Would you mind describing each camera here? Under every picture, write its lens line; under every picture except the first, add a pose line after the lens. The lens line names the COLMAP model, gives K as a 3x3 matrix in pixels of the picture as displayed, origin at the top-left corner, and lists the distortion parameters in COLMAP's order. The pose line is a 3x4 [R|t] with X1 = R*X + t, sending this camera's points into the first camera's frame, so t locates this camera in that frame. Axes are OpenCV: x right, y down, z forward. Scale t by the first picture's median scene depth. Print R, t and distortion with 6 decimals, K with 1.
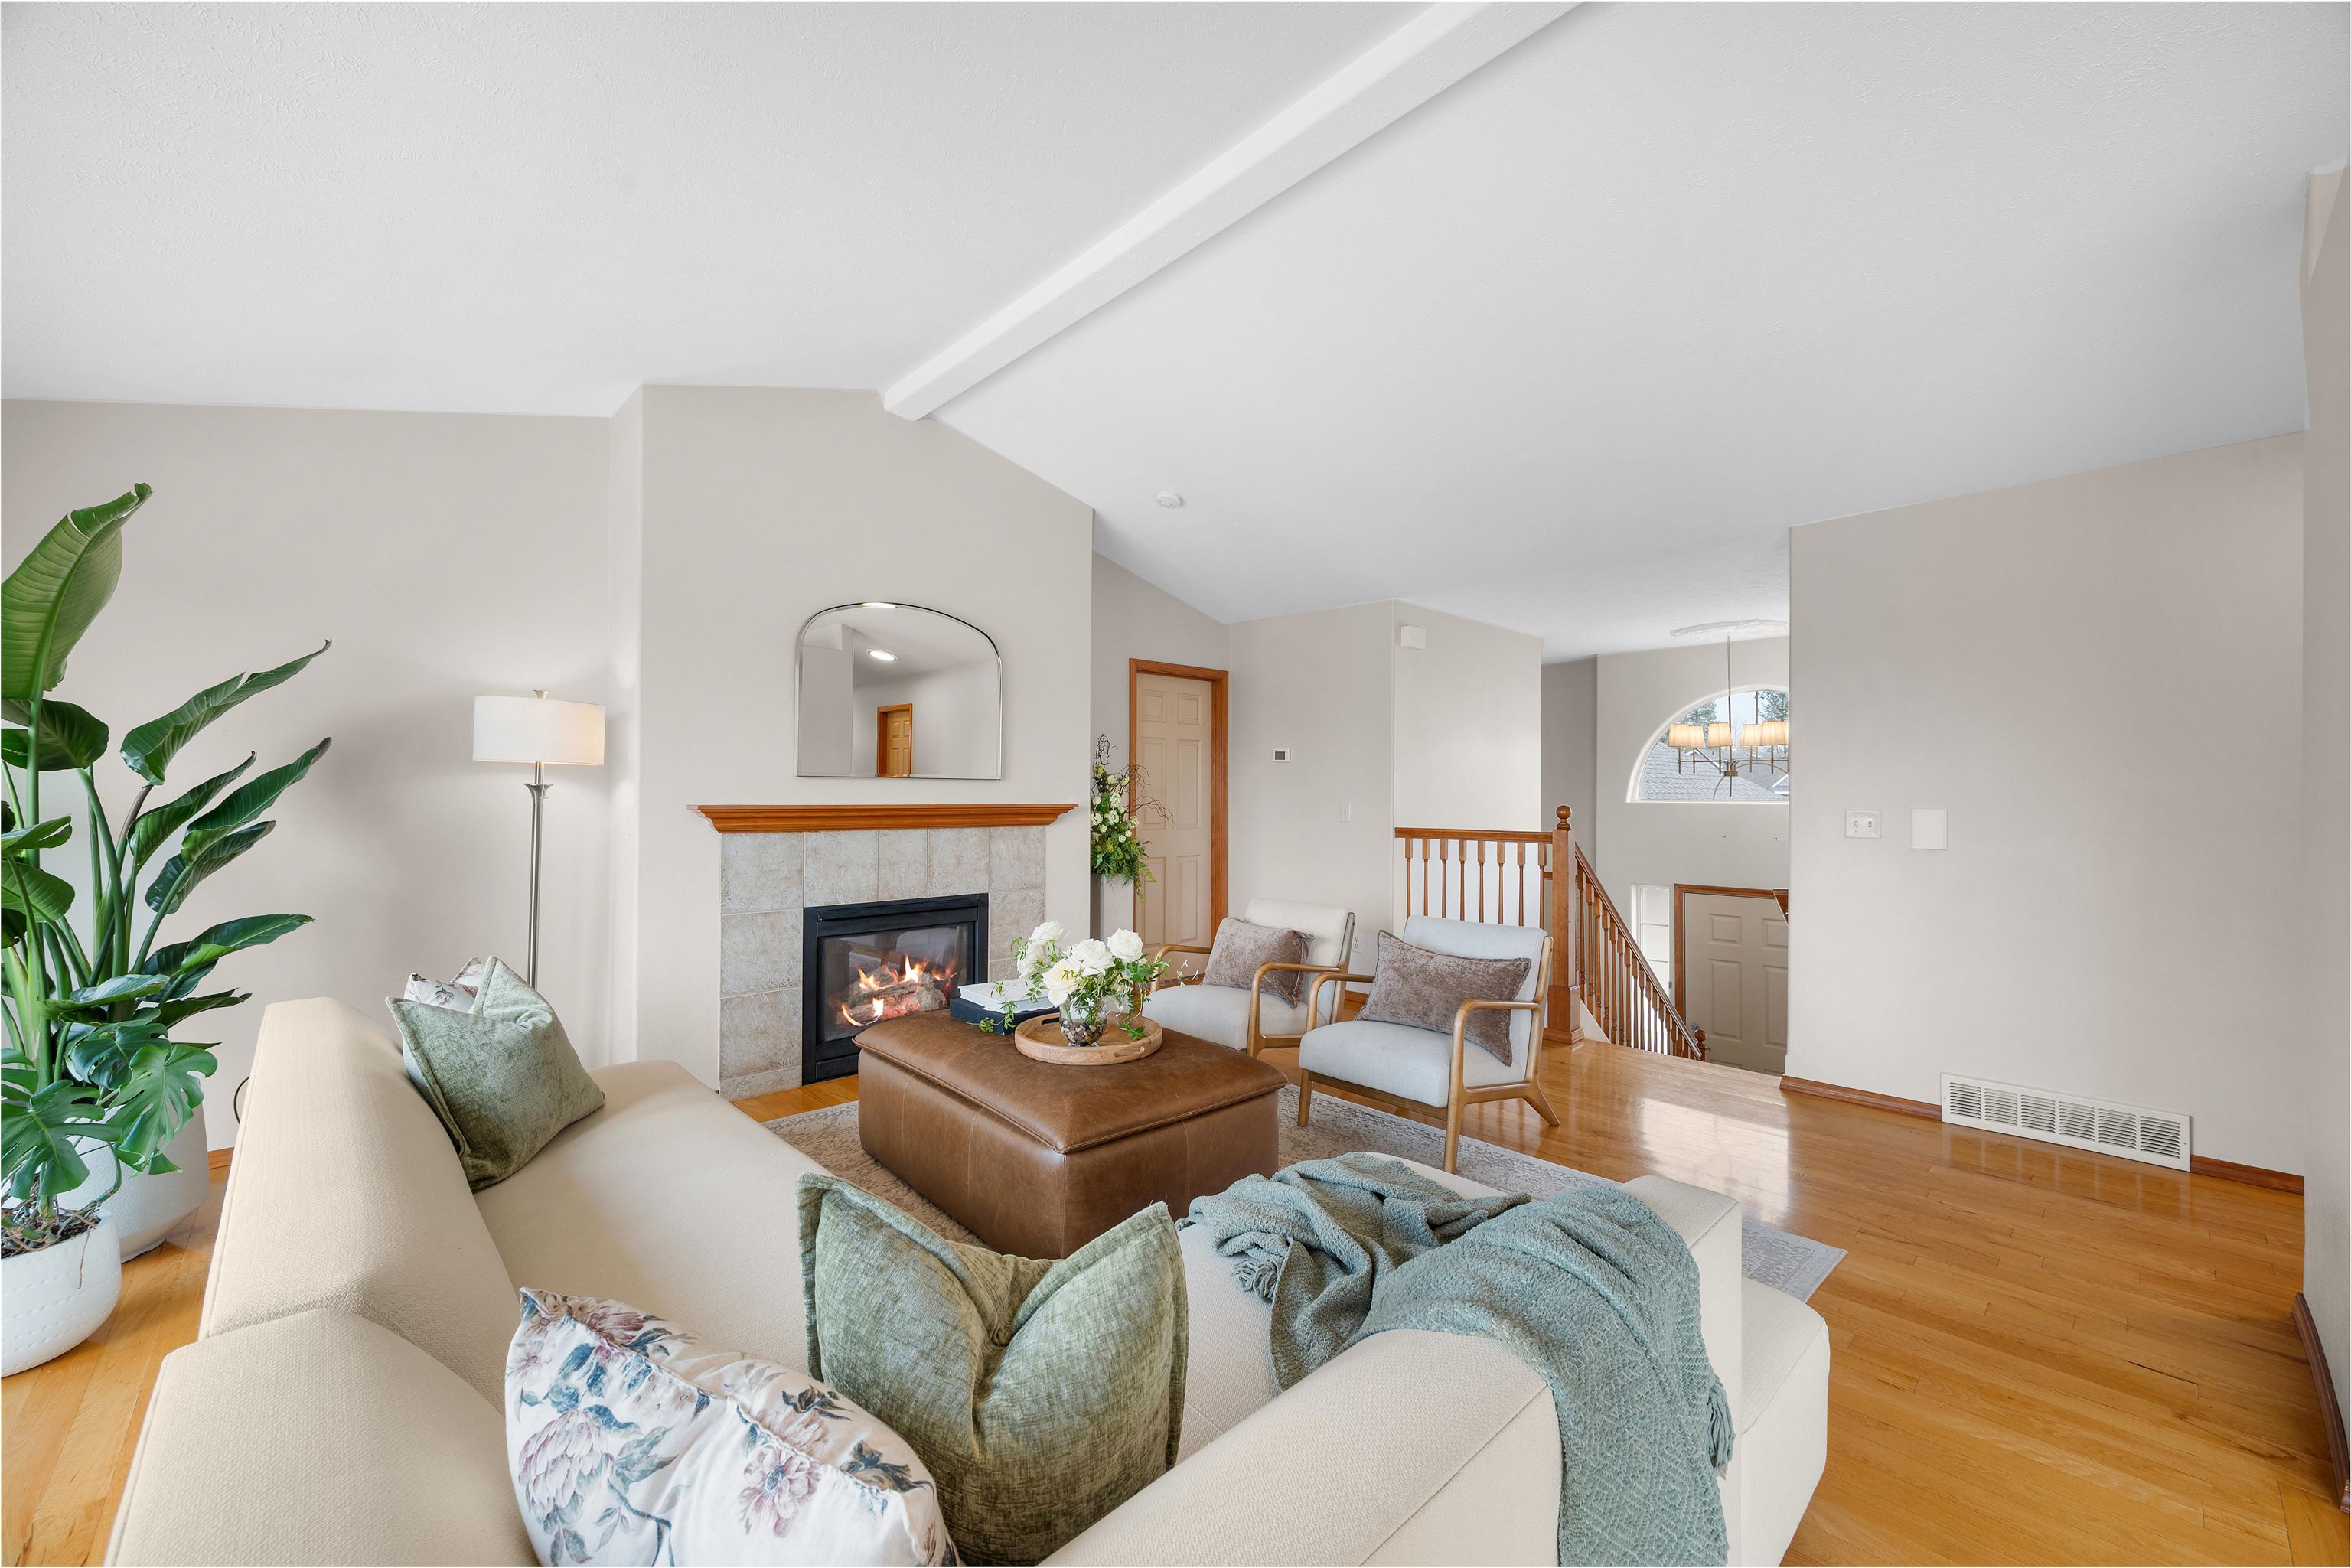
lens RADIAL K [[917.8, 0, 1180.9], [0, 917.8, 790.2], [0, 0, 1]] dist [-0.000961, 0.000288]
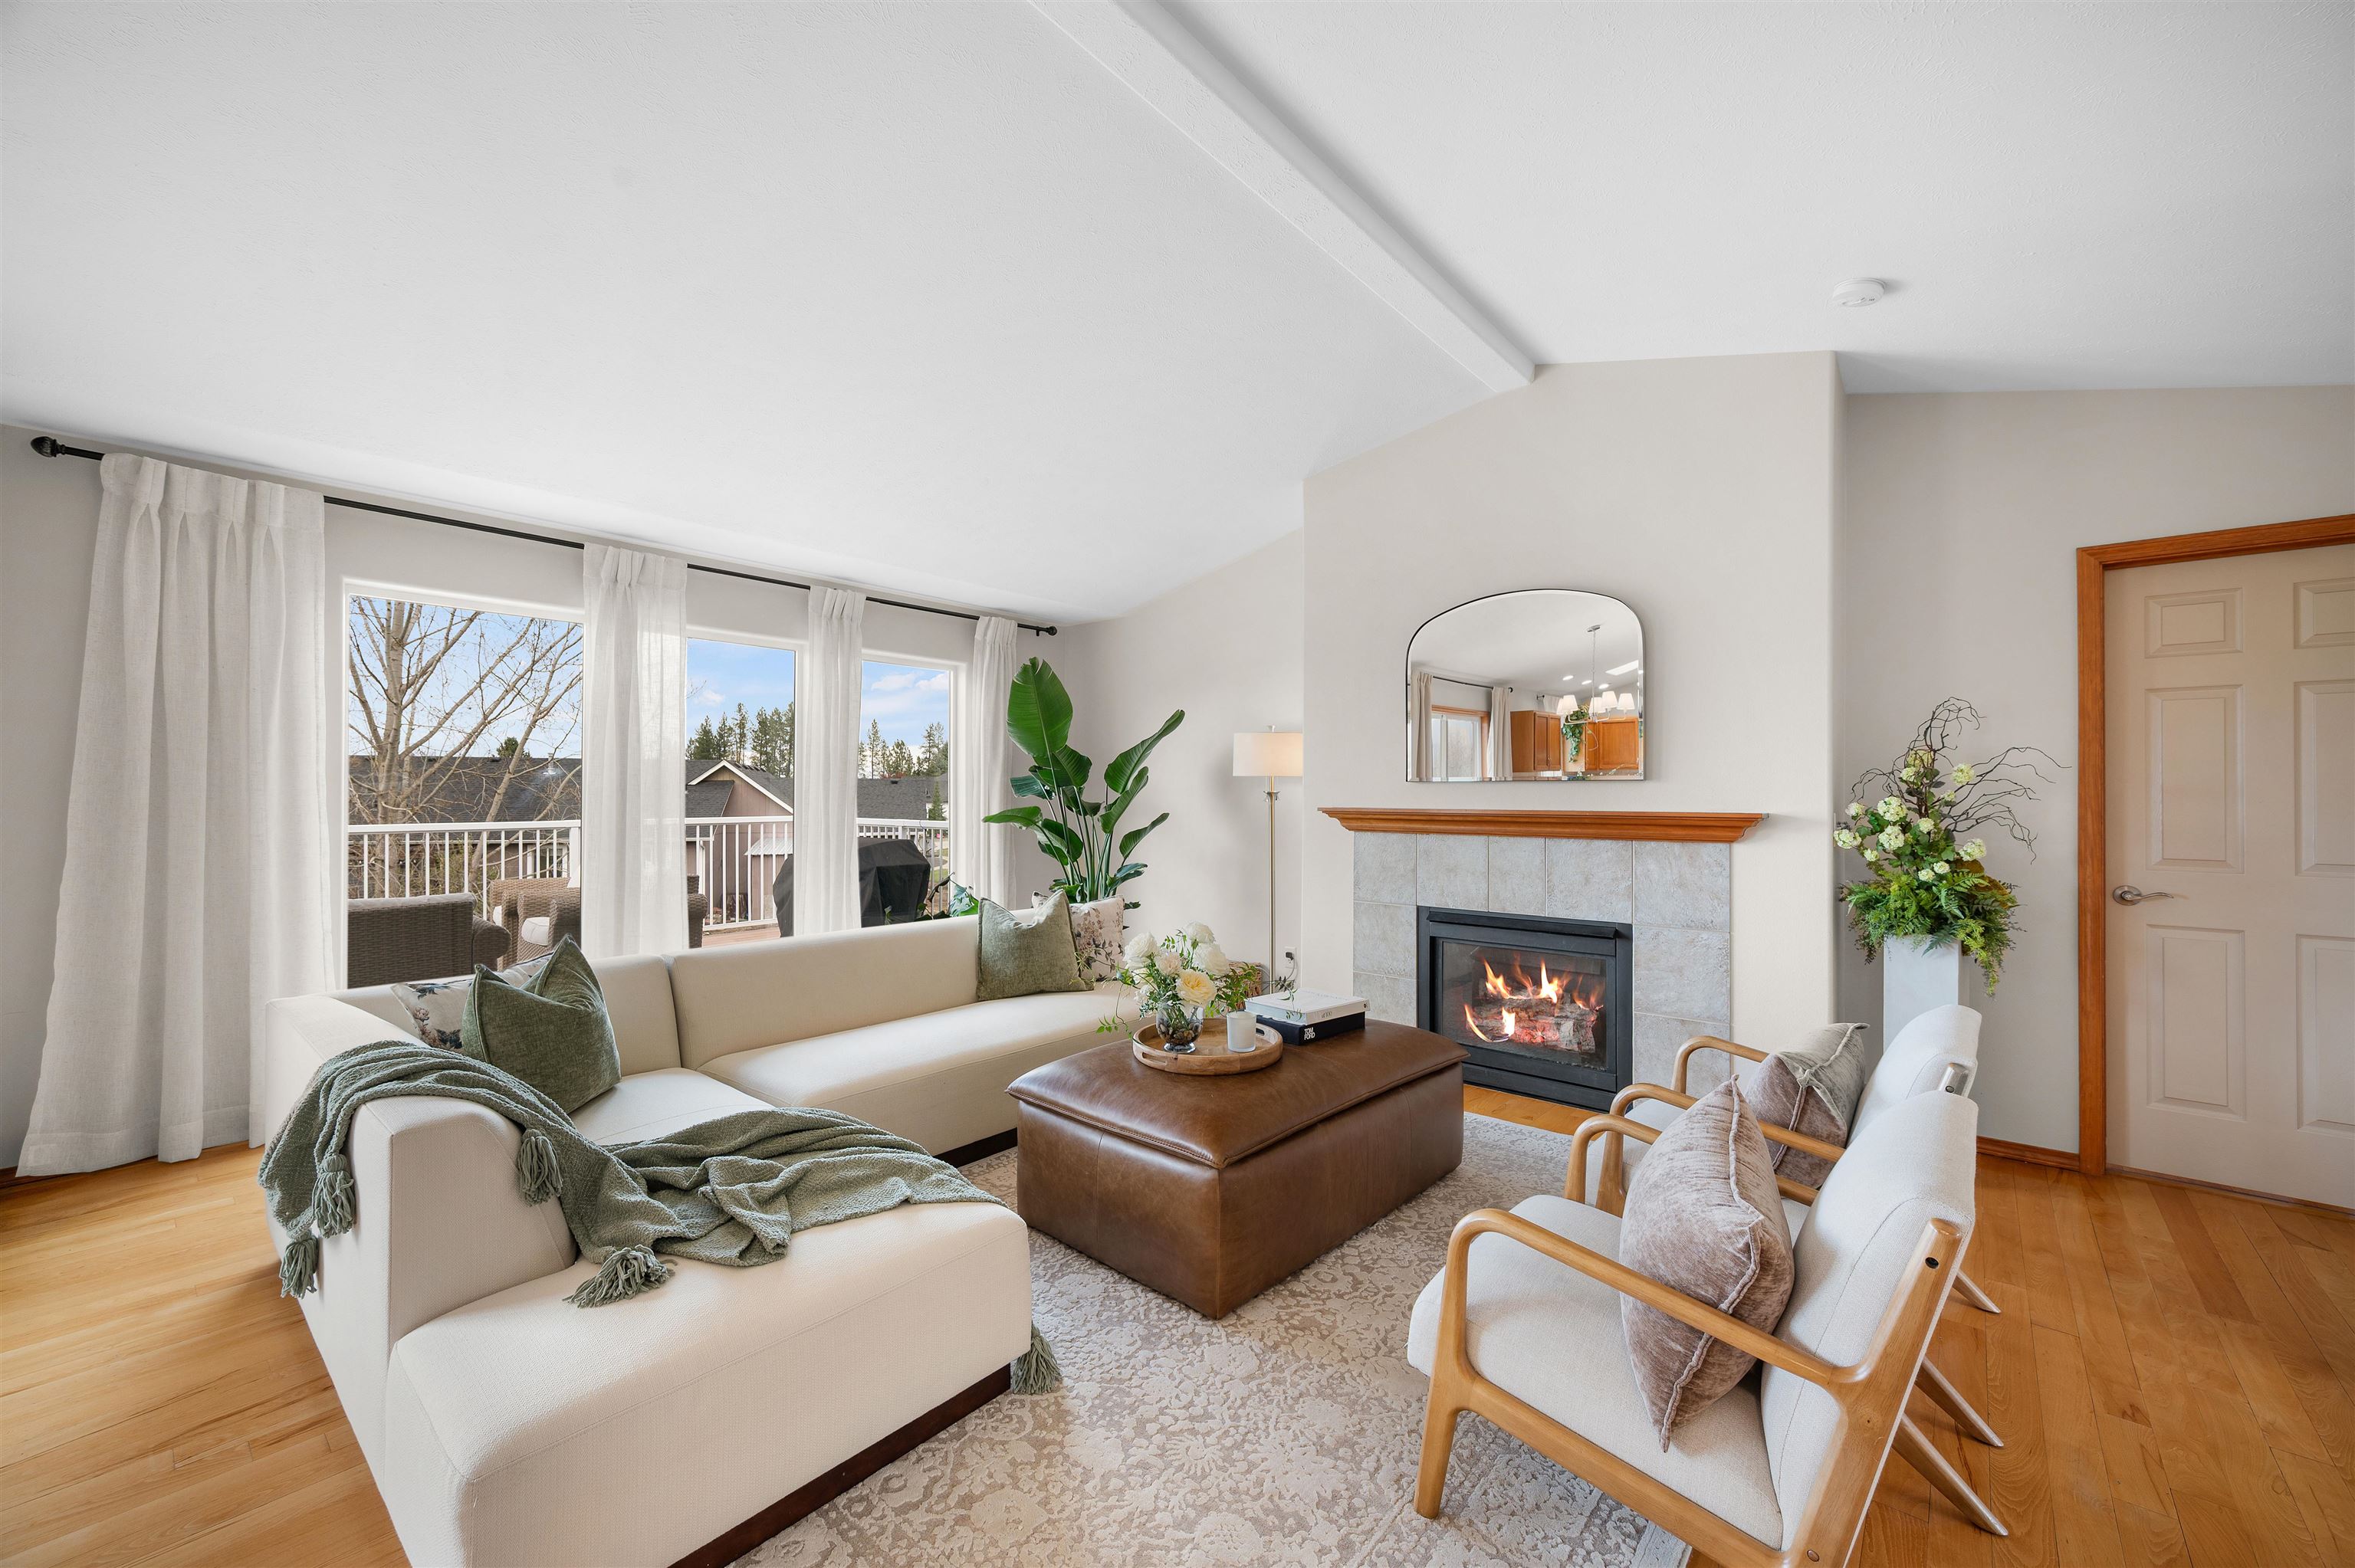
lens RADIAL K [[919.3, 0, 1188.3], [0, 919.3, 788.5], [0, 0, 1]] dist [-0.000961, 0.000288]
pose [[0.126830, -0.011794, -0.991854, 0.562098], [-0.001216, 0.999927, -0.012045, 0.005274], [0.991924, 0.002734, 0.126806, 0.553464]]
